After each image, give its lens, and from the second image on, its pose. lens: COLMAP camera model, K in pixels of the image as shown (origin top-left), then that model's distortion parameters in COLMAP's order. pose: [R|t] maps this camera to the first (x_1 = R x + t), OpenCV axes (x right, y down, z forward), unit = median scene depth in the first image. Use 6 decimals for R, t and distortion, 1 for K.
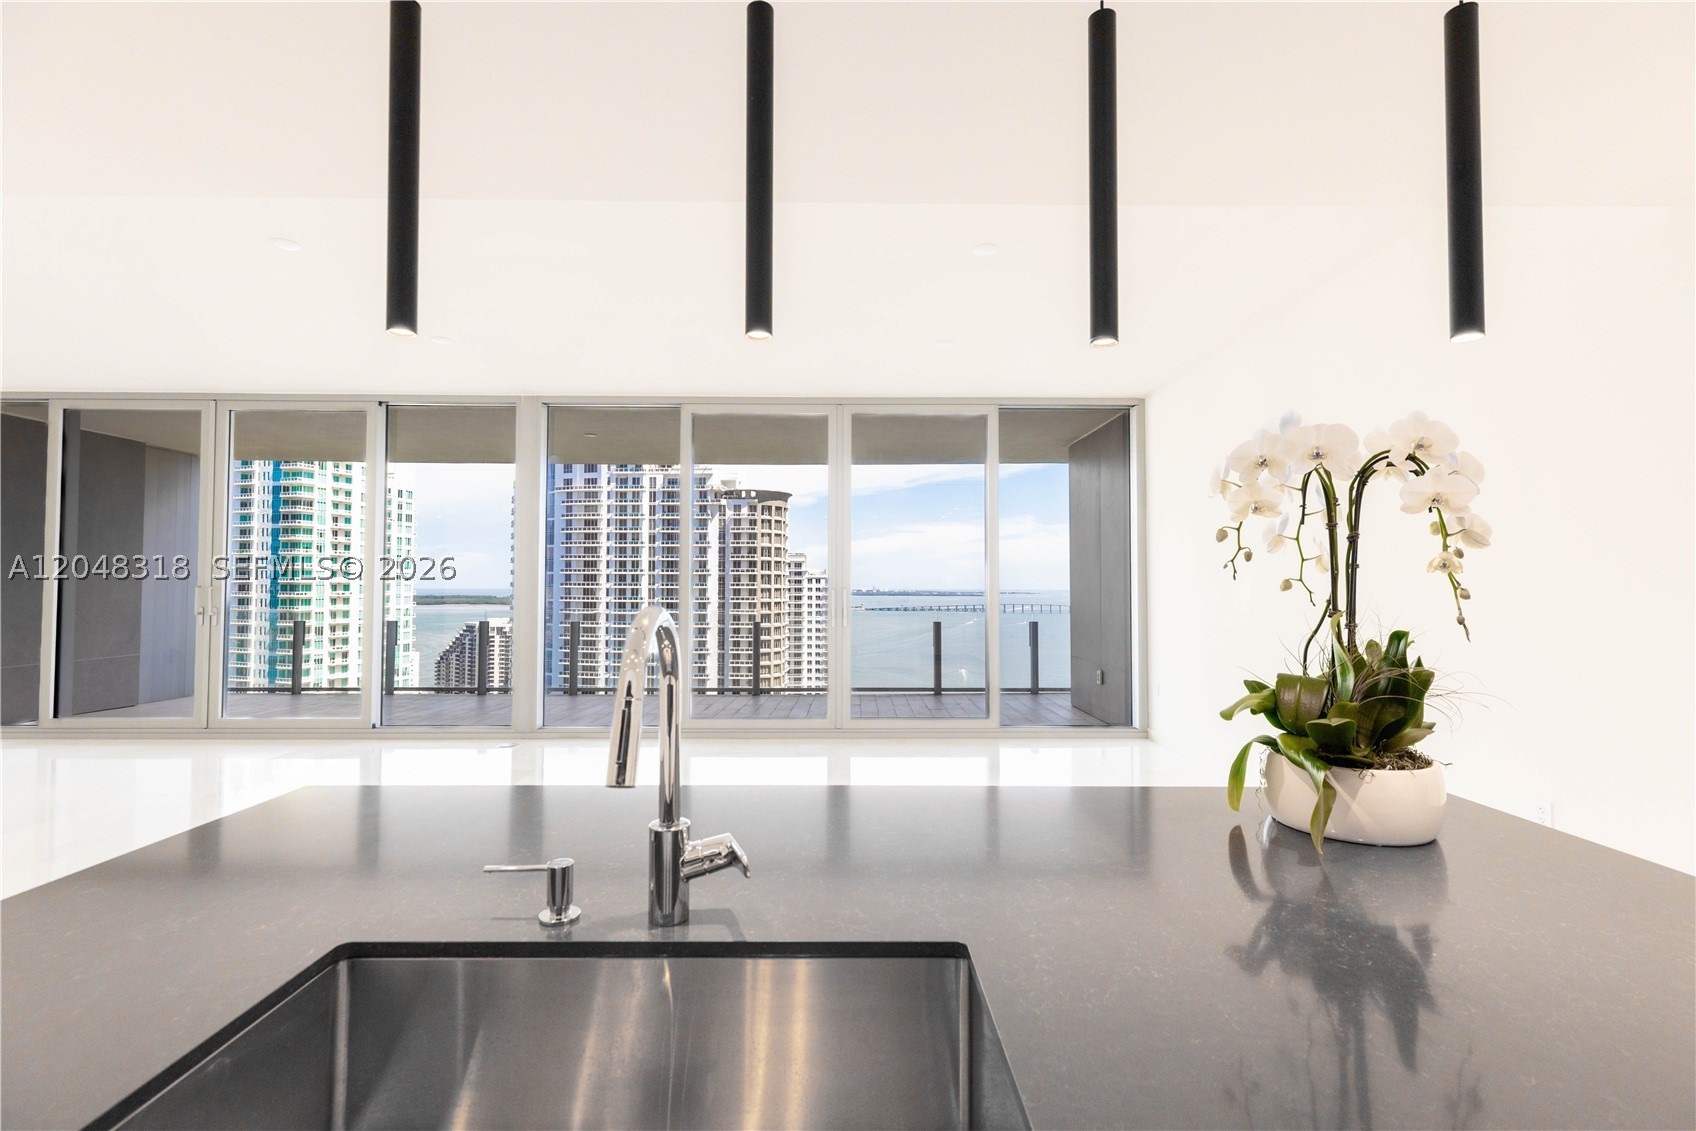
lens RADIAL K [[761.1, 0, 853.0], [0, 761.1, 559.8], [0, 0, 1]] dist [0.008664, -0.003331]
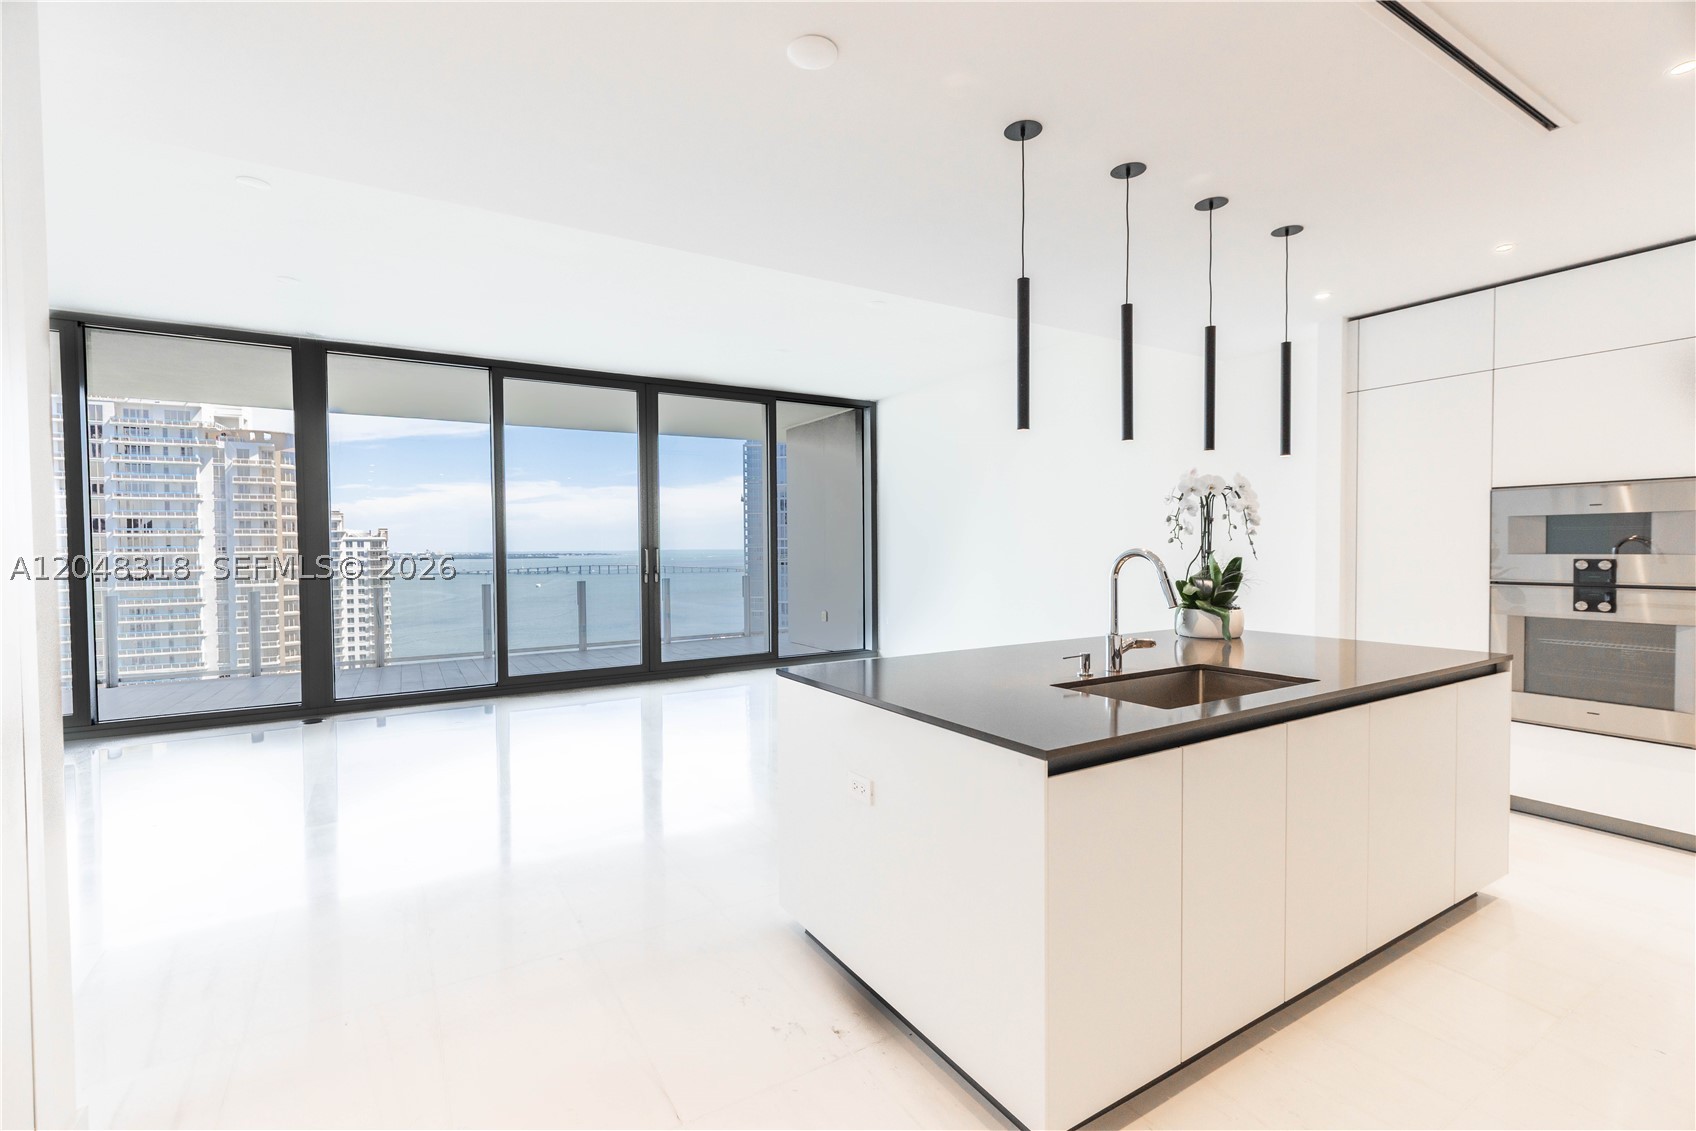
lens RADIAL K [[761.1, 0, 833.7], [0, 761.1, 568.6], [0, 0, 1]] dist [0.008664, -0.003331]
pose [[0.861344, -0.026548, 0.507329, -0.028176], [-0.005656, 0.998071, 0.061831, -0.000364], [-0.507991, -0.056128, 0.859532, -0.008338]]
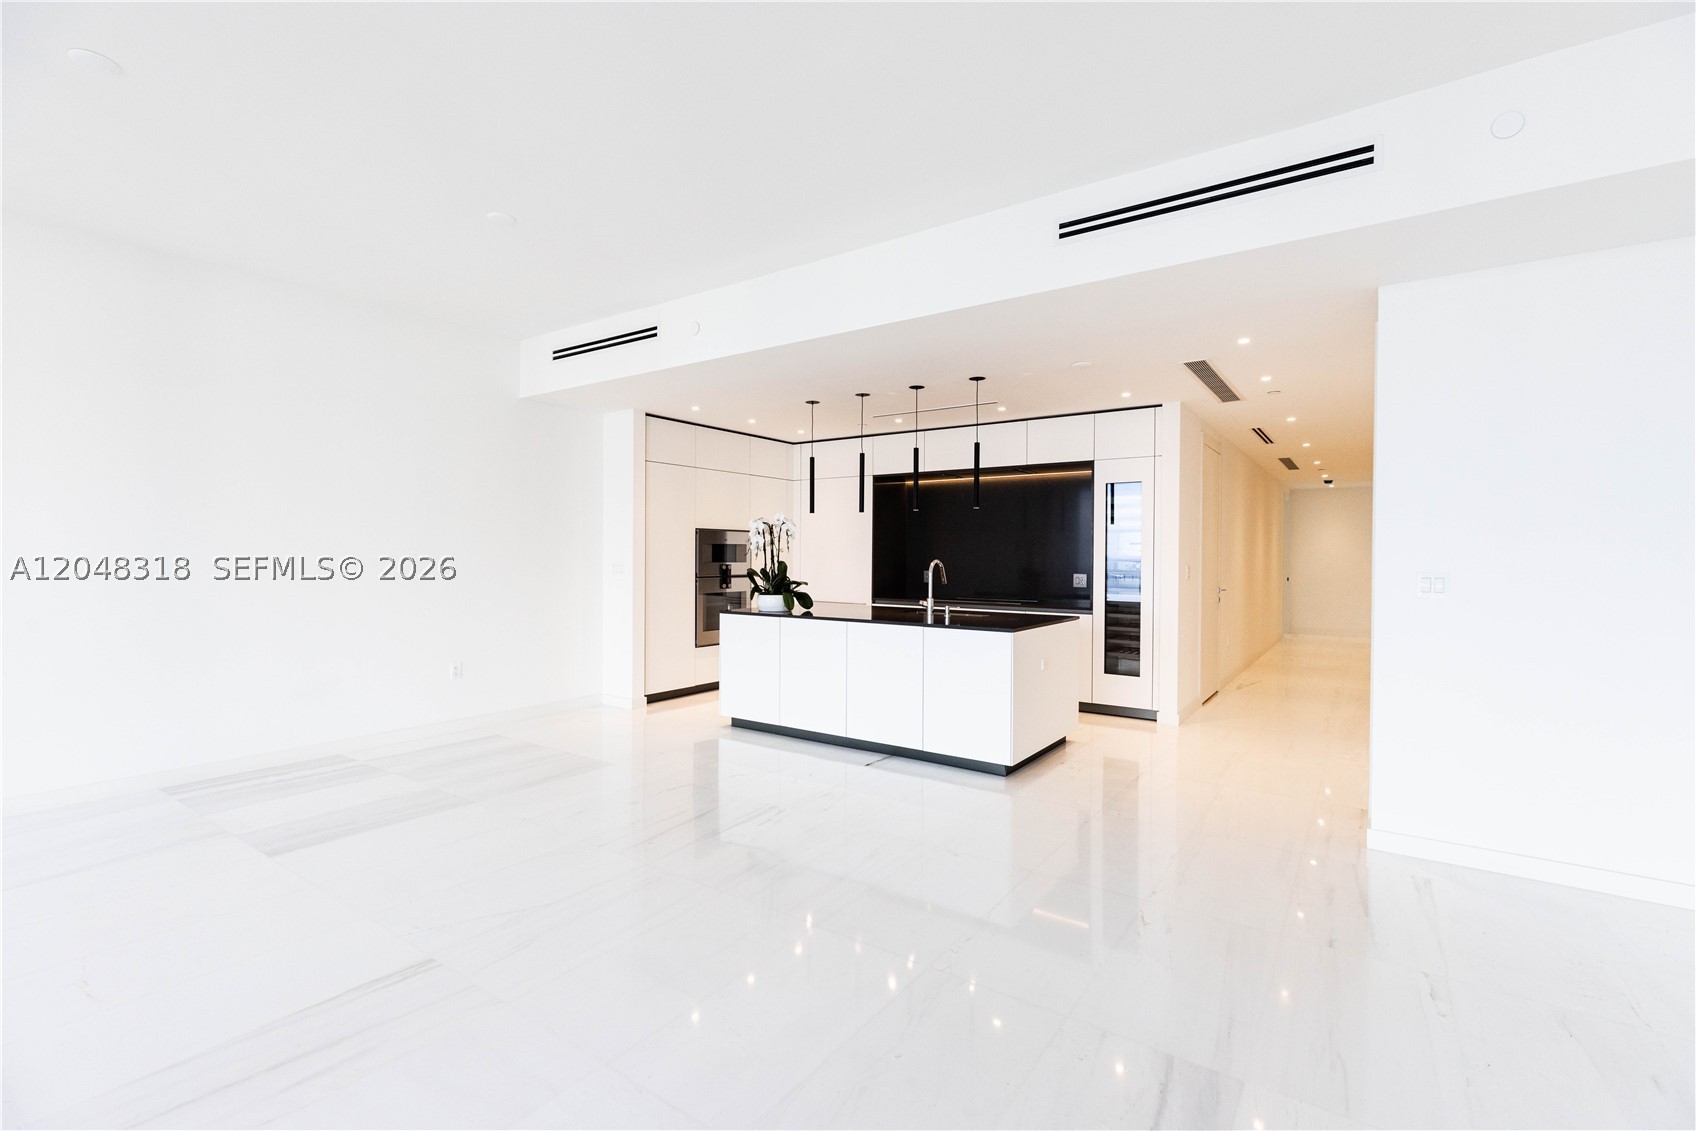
lens RADIAL K [[761.1, 0, 853.2], [0, 761.1, 564.1], [0, 0, 1]] dist [0.008664, -0.003331]
pose [[-0.812986, -0.014922, 0.582092, -0.037181], [-0.027933, 0.999520, -0.013391, 0.002238], [-0.581613, -0.027146, -0.813013, 0.073170]]
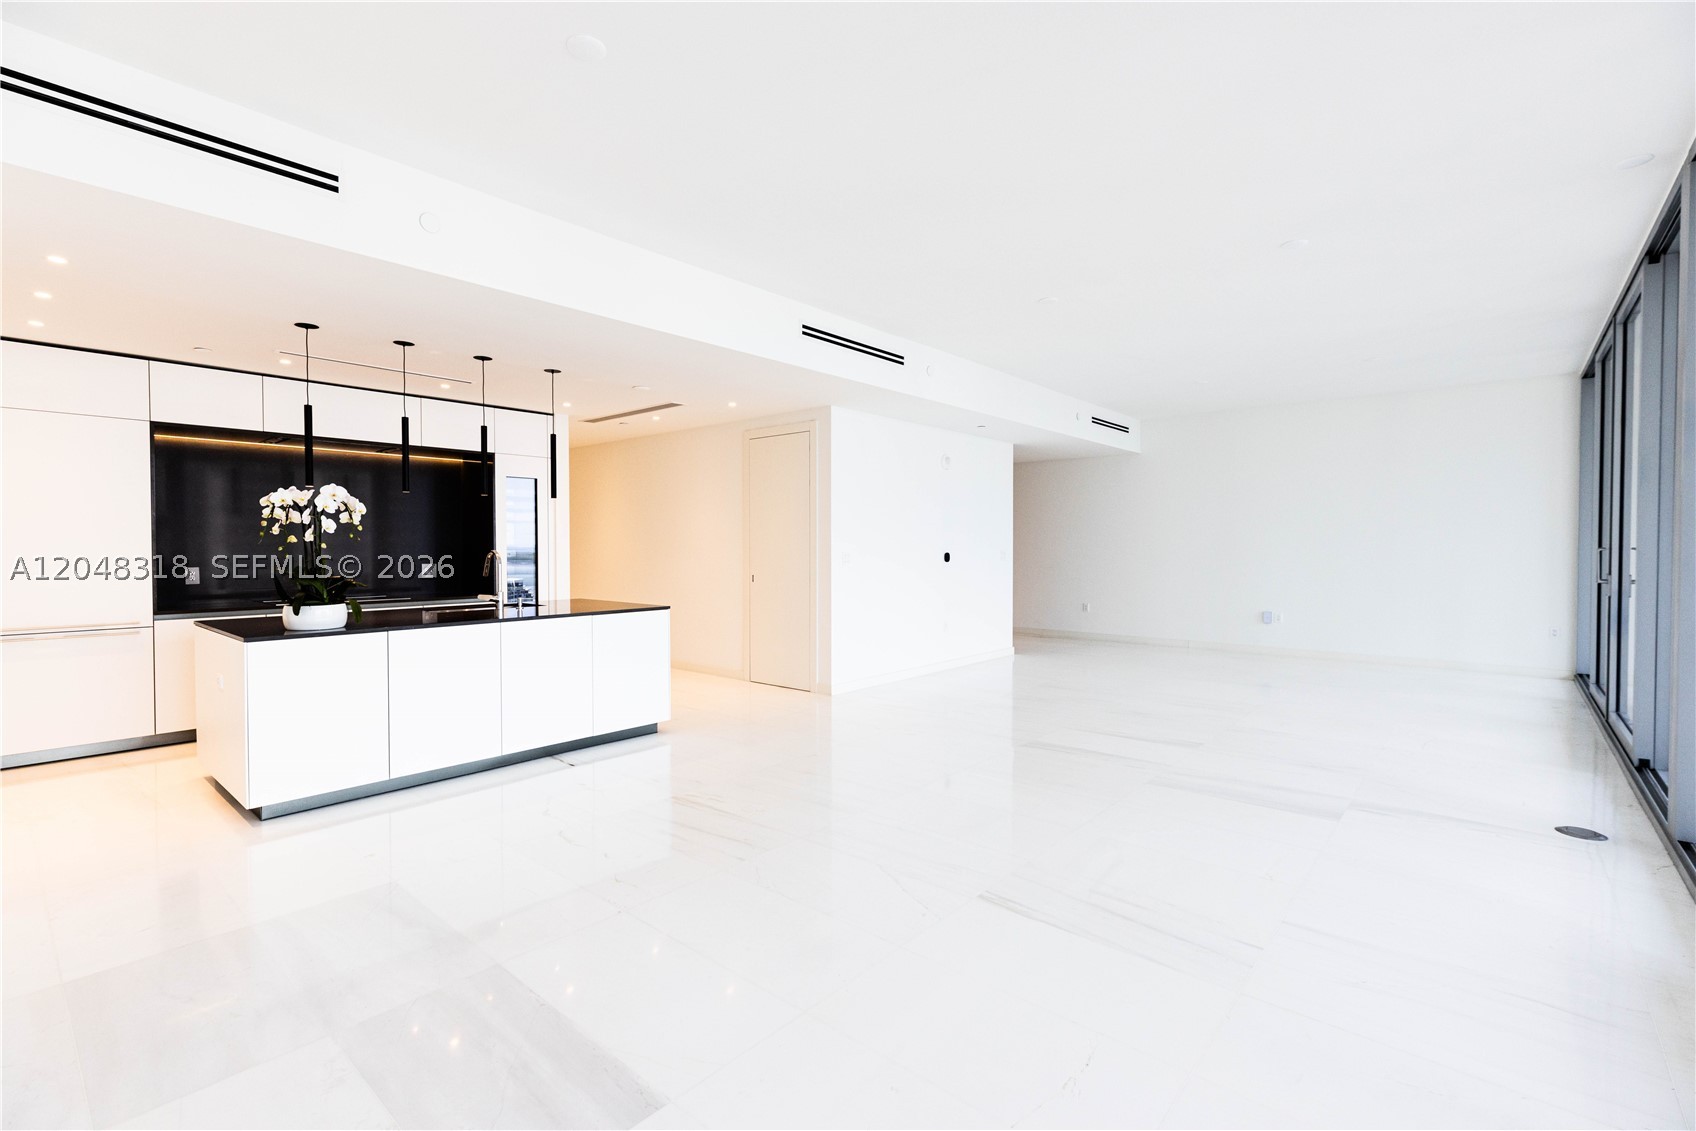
lens RADIAL K [[761.1, 0, 839.2], [0, 761.1, 563.2], [0, 0, 1]] dist [0.008664, -0.003331]
pose [[-0.660903, 0.014177, -0.750337, 0.026801], [0.023368, 0.999725, -0.001694, 0.002604], [0.750107, -0.018654, -0.661053, 0.076611]]
